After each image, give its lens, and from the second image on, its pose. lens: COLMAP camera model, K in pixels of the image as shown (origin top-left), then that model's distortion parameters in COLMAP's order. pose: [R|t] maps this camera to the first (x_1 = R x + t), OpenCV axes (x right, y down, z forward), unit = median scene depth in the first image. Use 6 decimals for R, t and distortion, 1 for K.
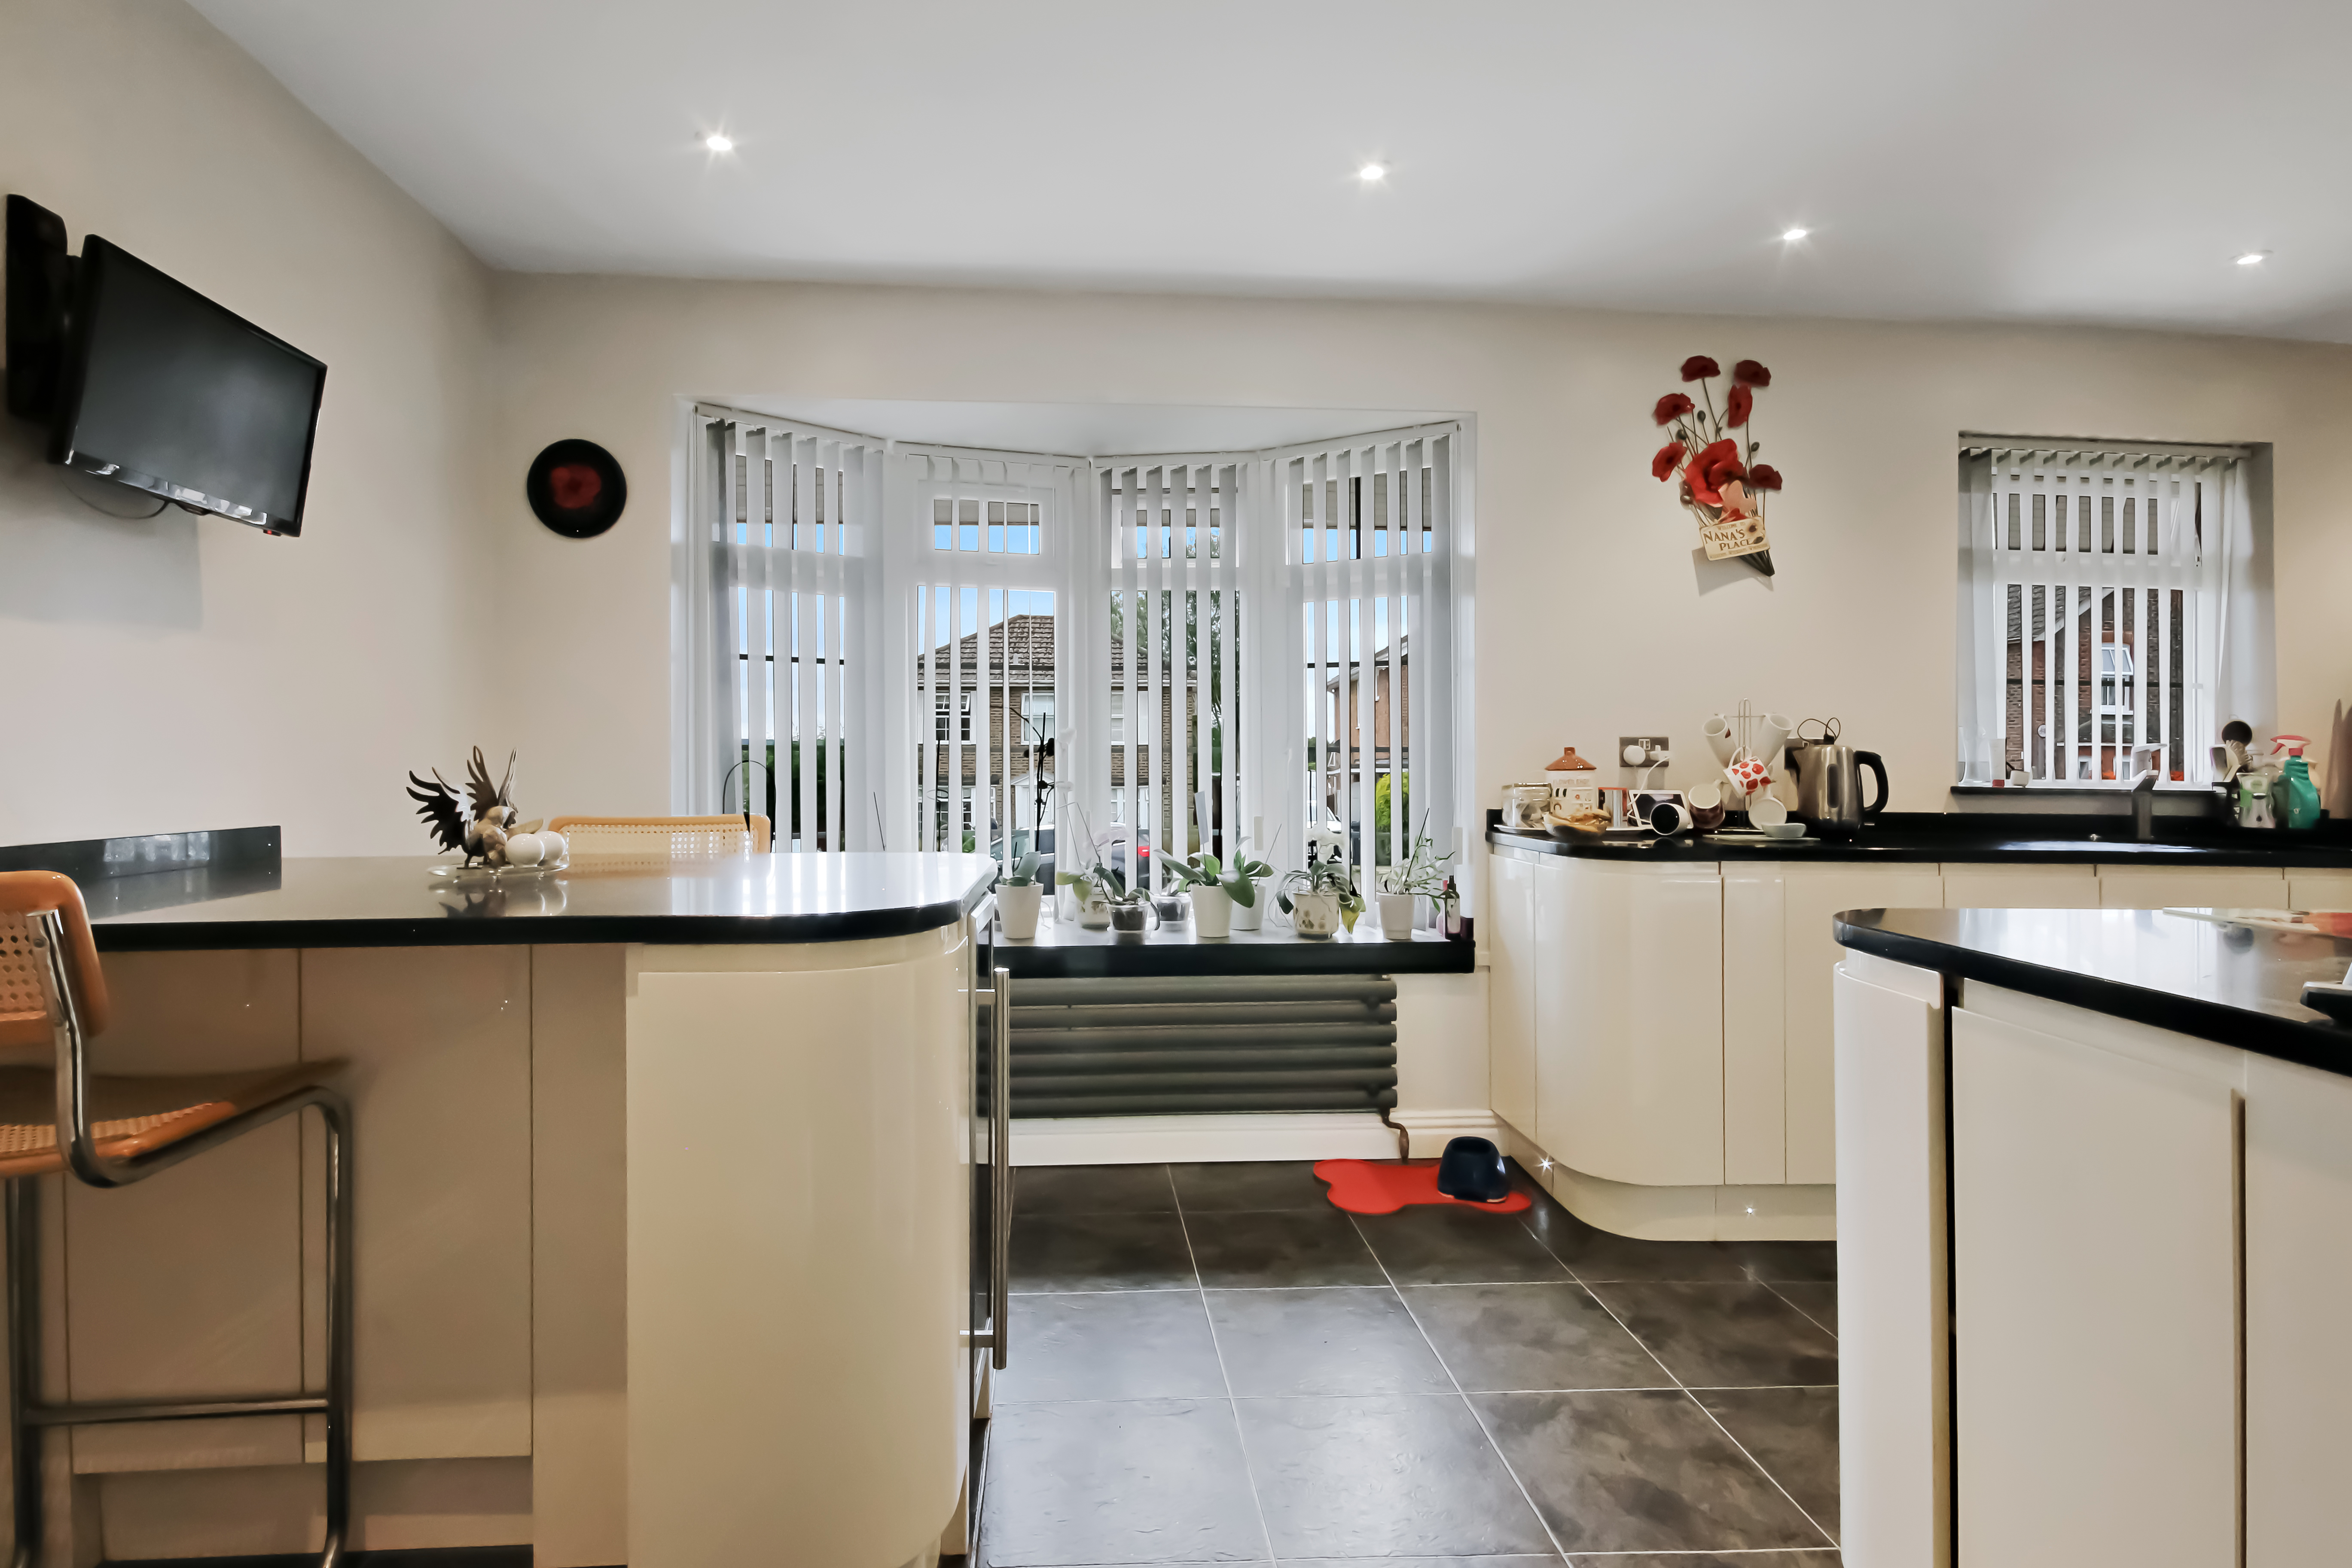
lens RADIAL K [[1178.0, 0, 1175.3], [0, 1178.0, 761.6], [0, 0, 1]] dist [-0.002828, -0.000597]
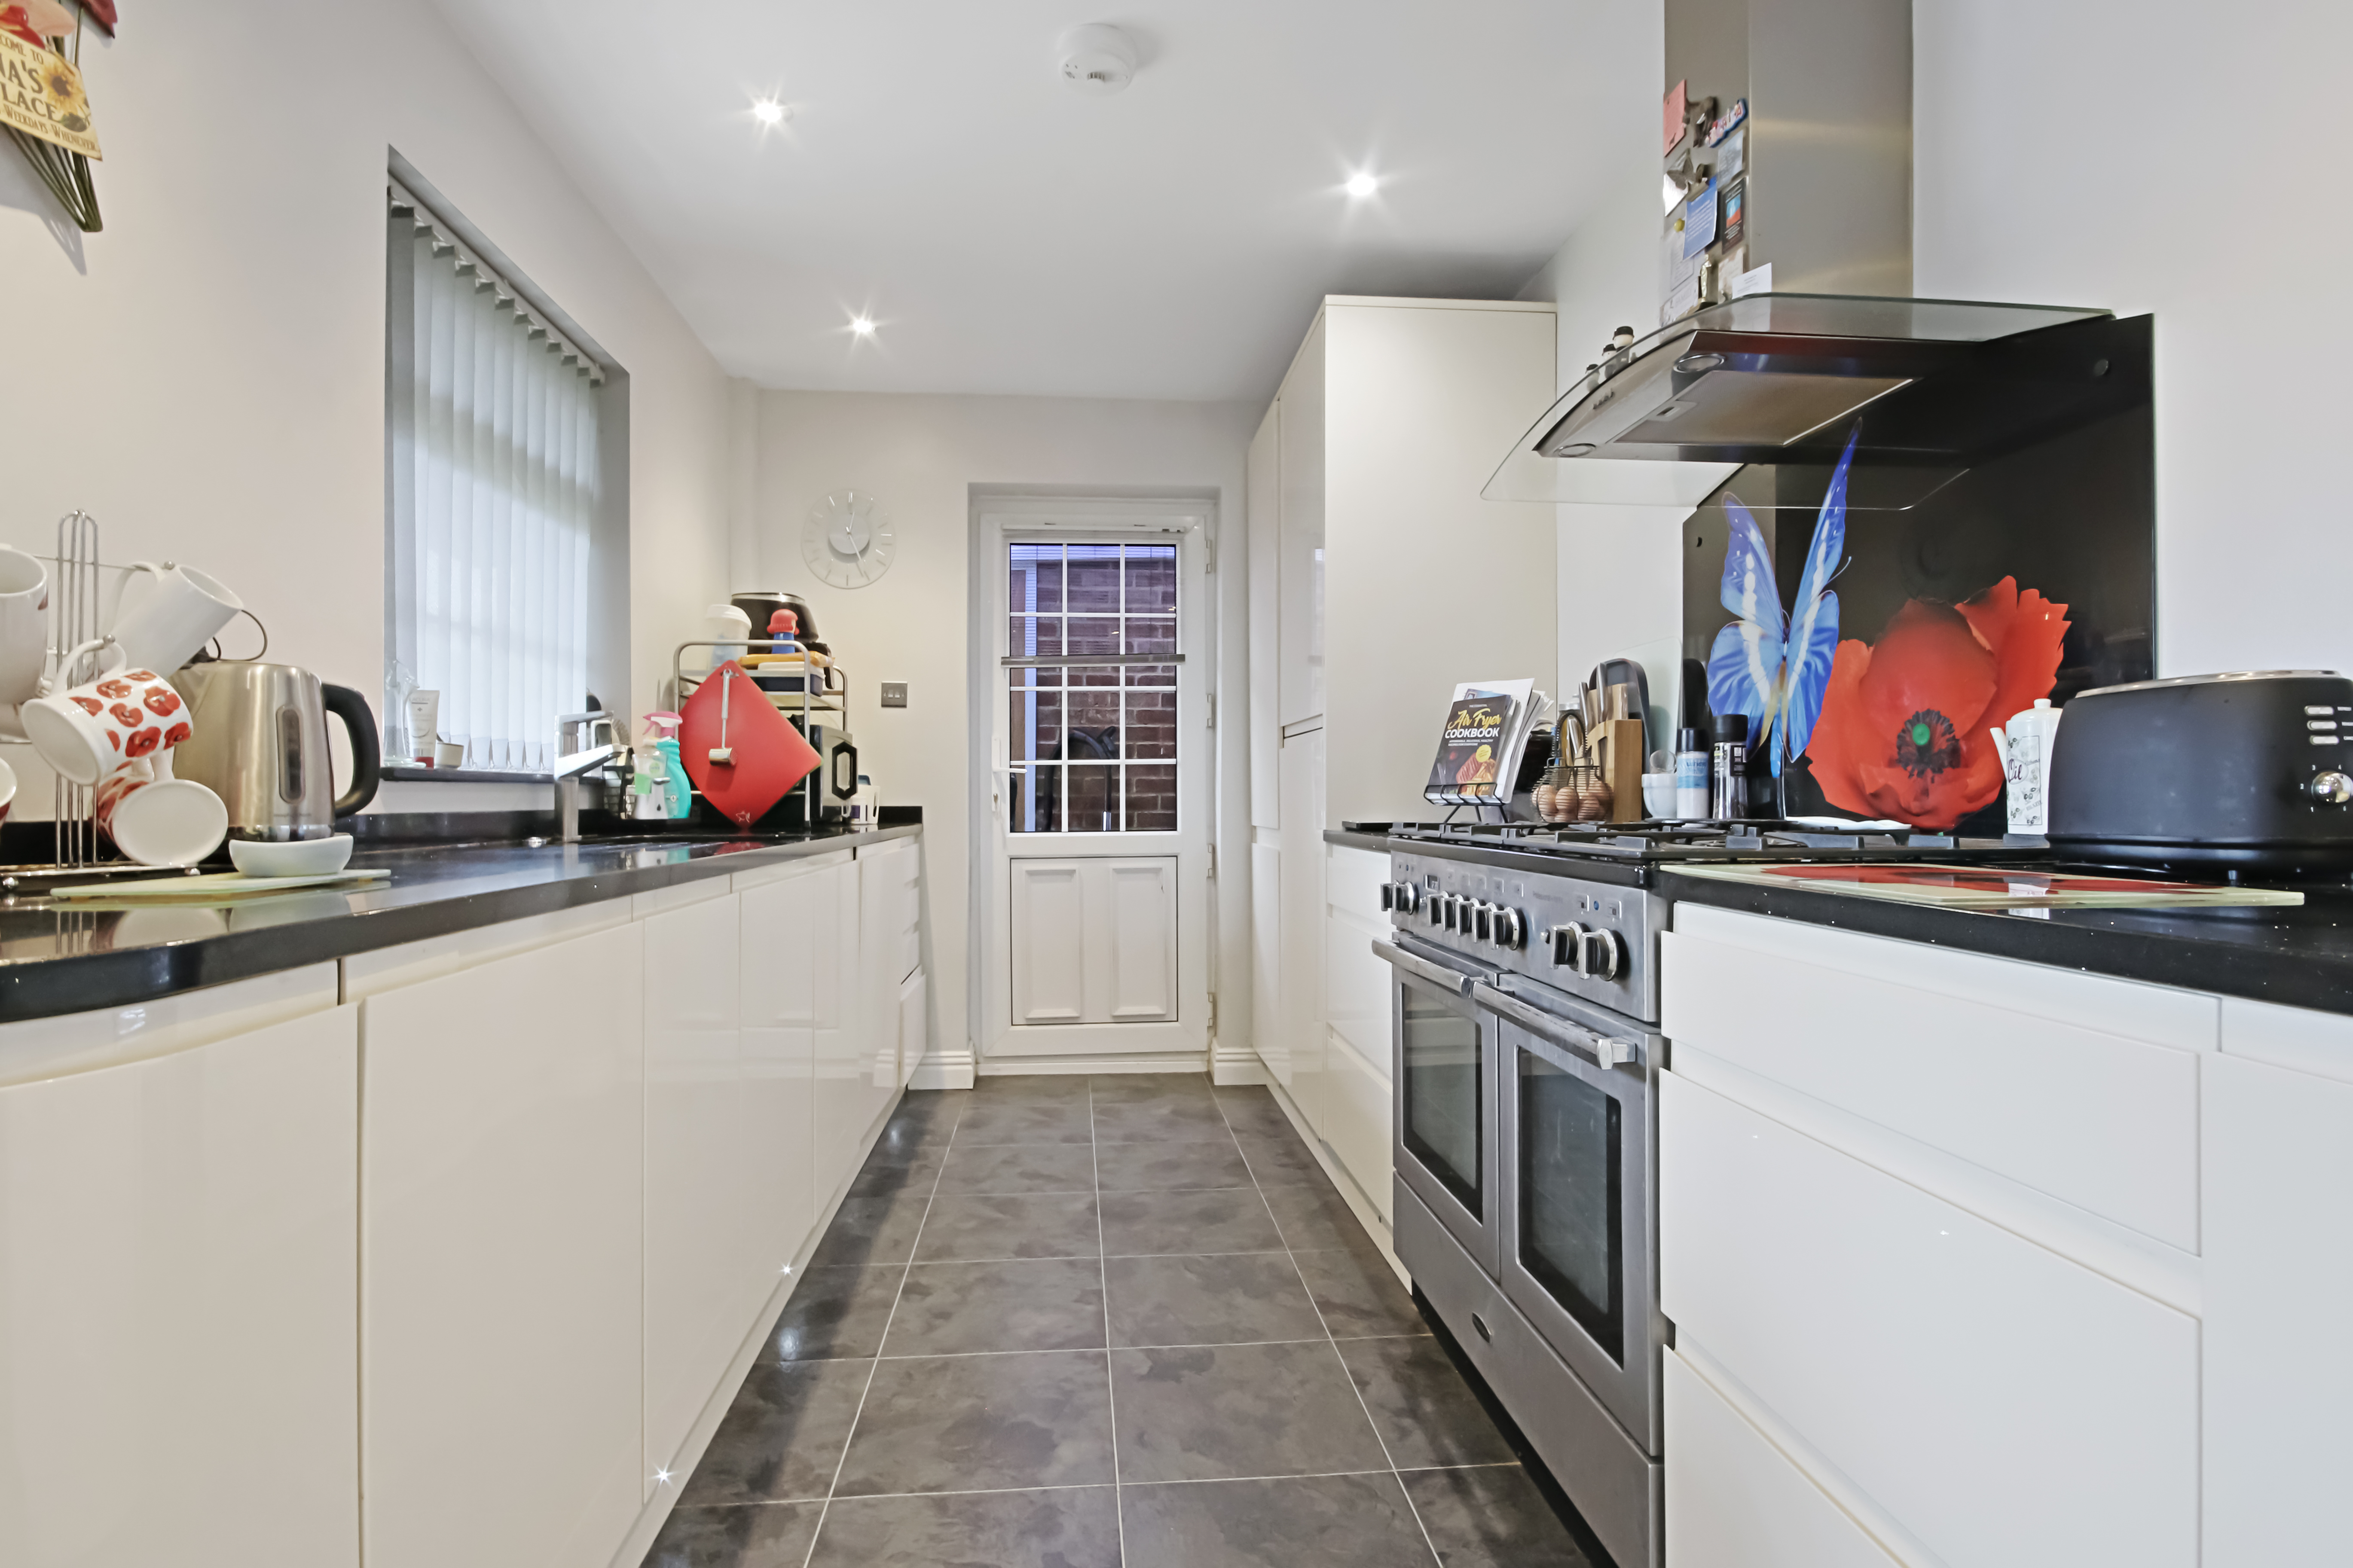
lens RADIAL K [[1123.7, 0, 1124.5], [0, 1123.7, 786.0], [0, 0, 1]] dist [-0.001313, -0.000605]
pose [[0.036833, -0.000546, 0.999321, 0.135299], [-0.002621, 0.999996, 0.000643, 0.030669], [-0.999318, -0.002643, 0.036831, 0.637449]]
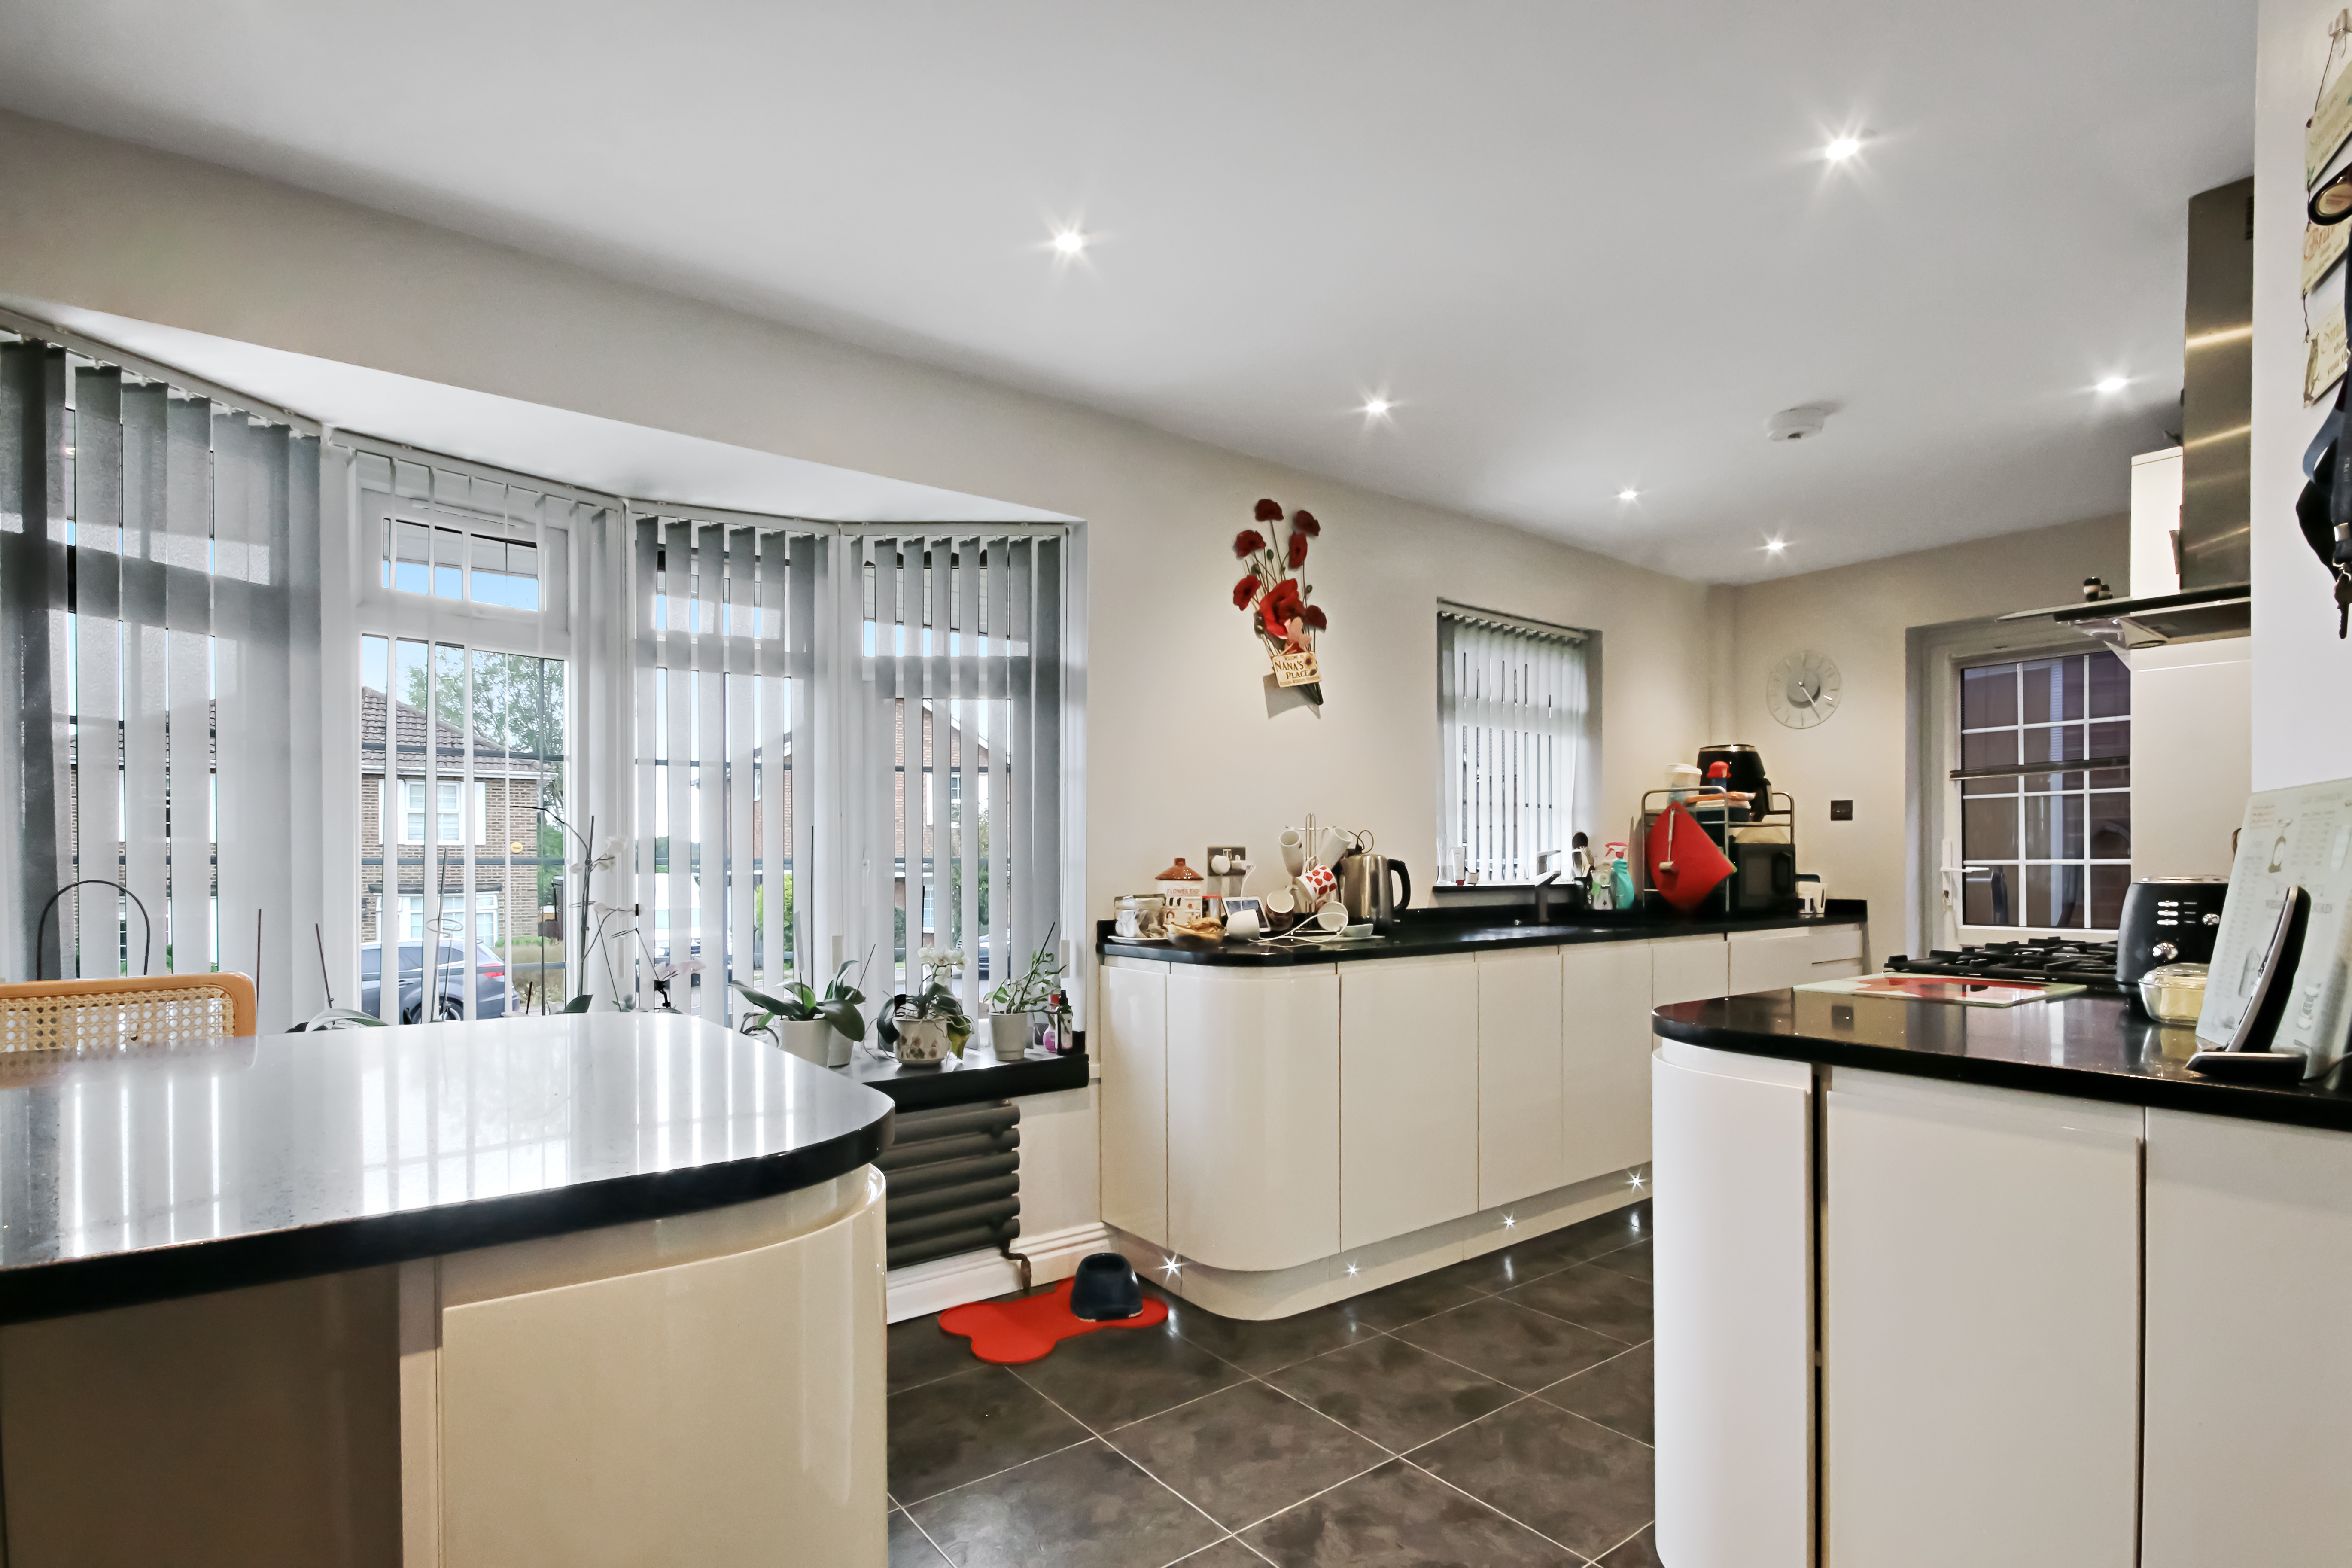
lens RADIAL K [[1124.1, 0, 1250.4], [0, 1124.1, 865.4], [0, 0, 1]] dist [0.000126, -0.000073]
pose [[0.826170, -0.015384, 0.563211, -0.164280], [0.009383, 0.999864, 0.013546, -0.018014], [-0.563343, -0.005907, 0.826202, 0.142124]]
